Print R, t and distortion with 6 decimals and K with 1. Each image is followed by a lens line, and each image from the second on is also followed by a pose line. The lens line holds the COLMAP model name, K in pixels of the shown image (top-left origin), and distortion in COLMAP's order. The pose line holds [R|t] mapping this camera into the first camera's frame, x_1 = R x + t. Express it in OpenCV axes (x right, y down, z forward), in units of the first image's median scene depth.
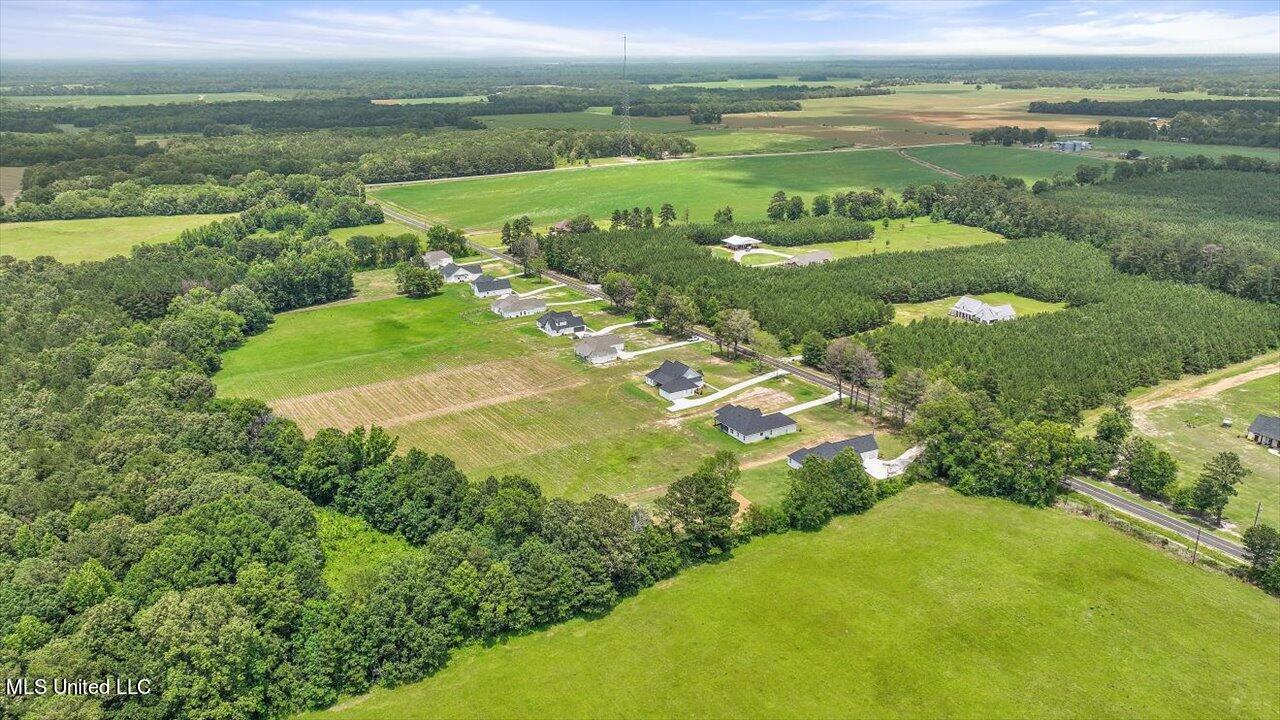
lens RADIAL K [[919.9, 0, 647.5], [0, 919.9, 357.1], [0, 0, 1]] dist [0.002904, 0.003484]
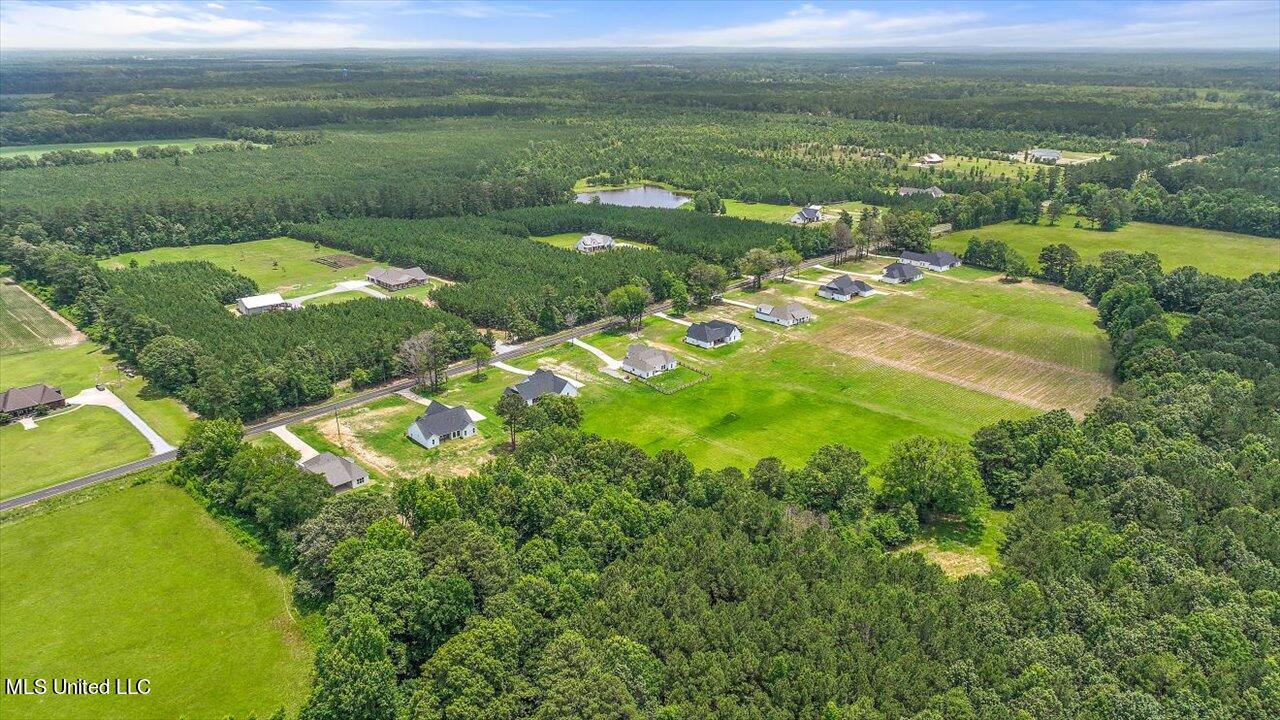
lens RADIAL K [[897.6, 0, 640.0], [0, 897.6, 360.0], [0, 0, 1]] dist [0.003318, 0.000406]
pose [[-0.202392, -0.316598, 0.926716, -0.936768], [0.313164, 0.875687, 0.367559, -0.372421], [-0.927882, 0.364606, -0.078085, 1.157163]]
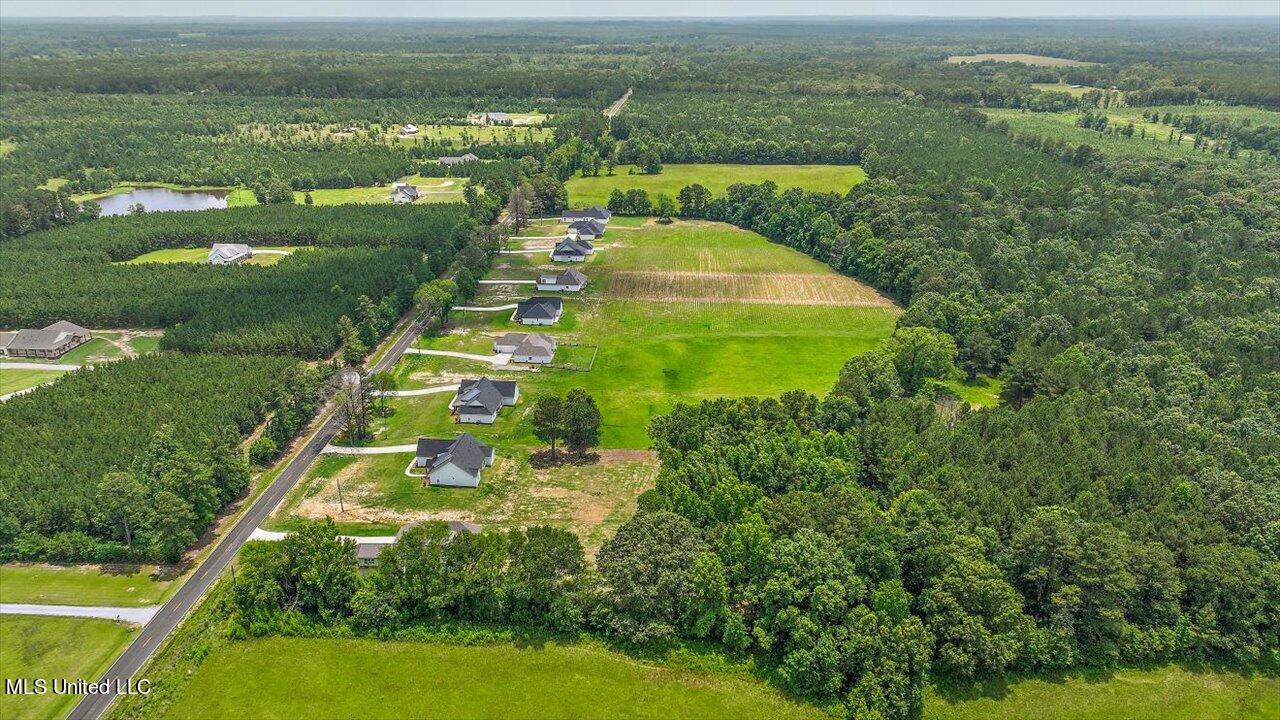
lens RADIAL K [[915.8, 0, 640.0], [0, 915.8, 360.0], [0, 0, 1]] dist [0.005827, 0.002867]
pose [[-0.809305, -0.198344, 0.552887, -0.695310], [0.194884, 0.797279, 0.571285, -0.502834], [-0.554117, 0.570093, -0.606588, 1.537645]]
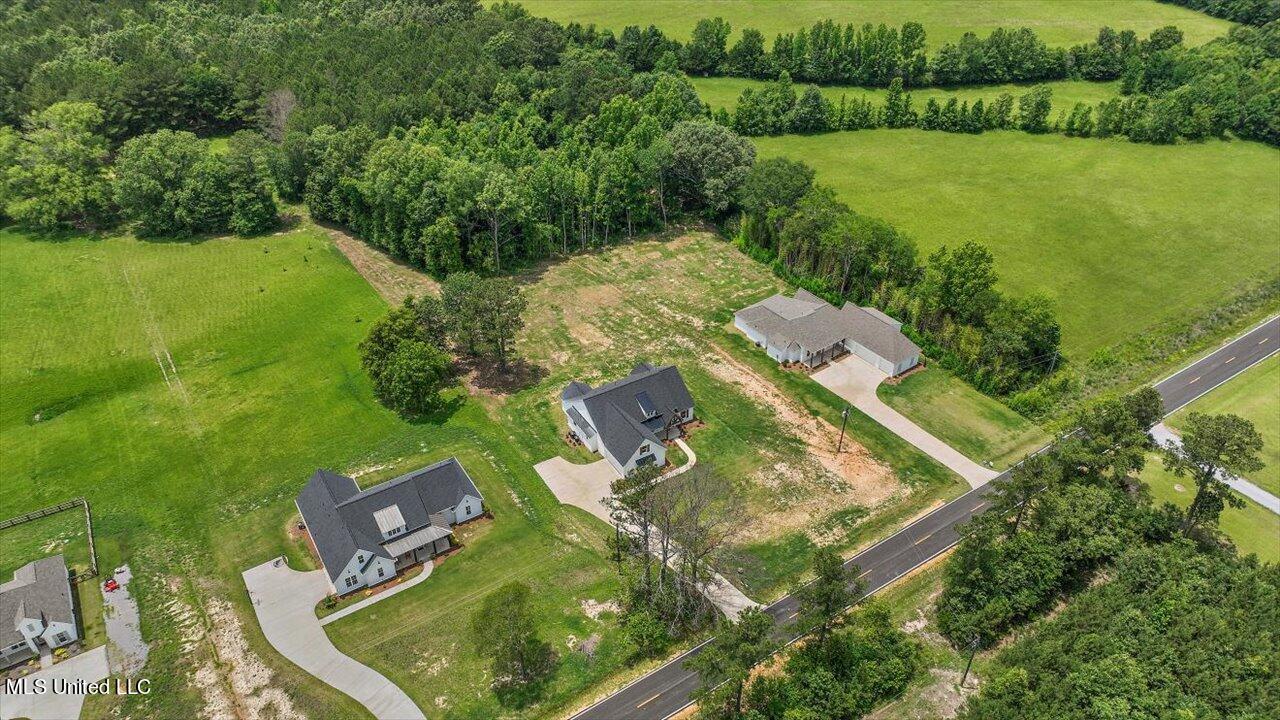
lens RADIAL K [[915.8, 0, 640.0], [0, 915.8, 360.0], [0, 0, 1]] dist [0.005827, 0.002867]
pose [[0.027532, 0.573290, -0.818890, 0.023498], [-0.310436, 0.783599, 0.538147, -0.326428], [0.950196, 0.239397, 0.199543, 1.193820]]
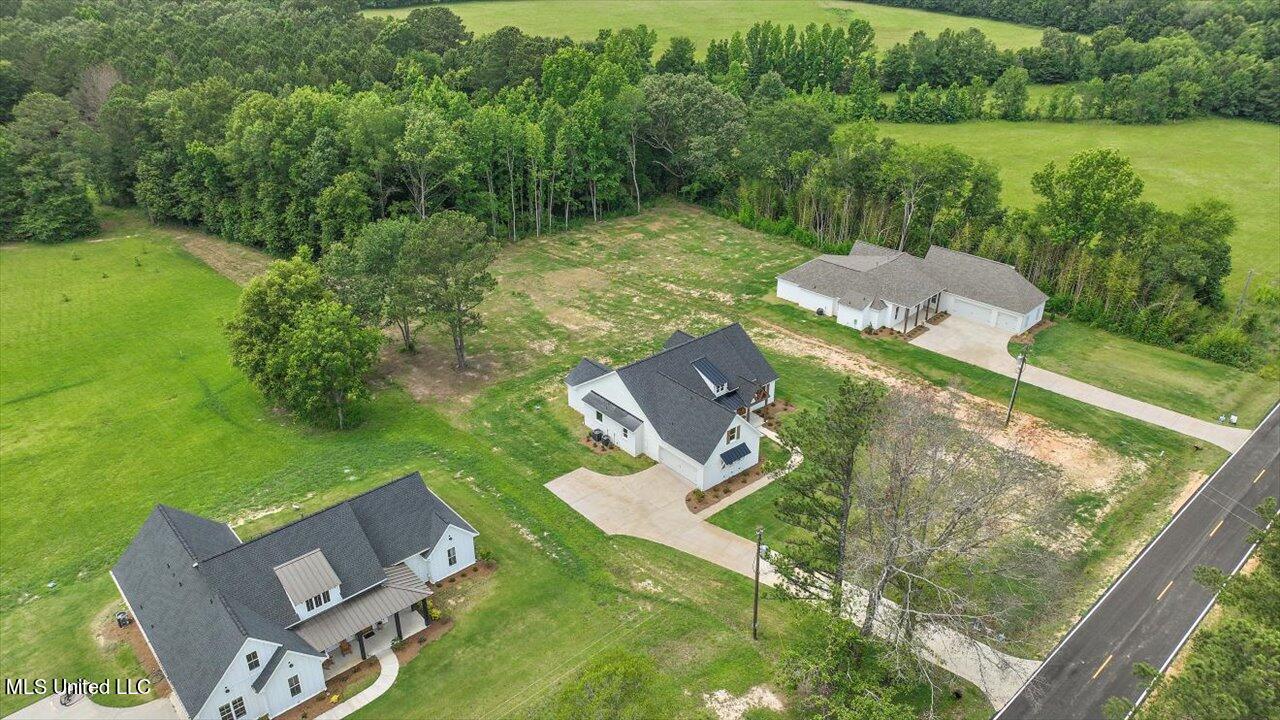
lens RADIAL K [[908.6, 0, 645.2], [0, 908.6, 365.2], [0, 0, 1]] dist [-0.009202, 0.030020]
pose [[0.191648, 0.454997, -0.869625, -0.068124], [-0.312463, 0.868232, 0.385408, -0.205742], [0.930397, 0.197864, 0.308565, 1.186990]]
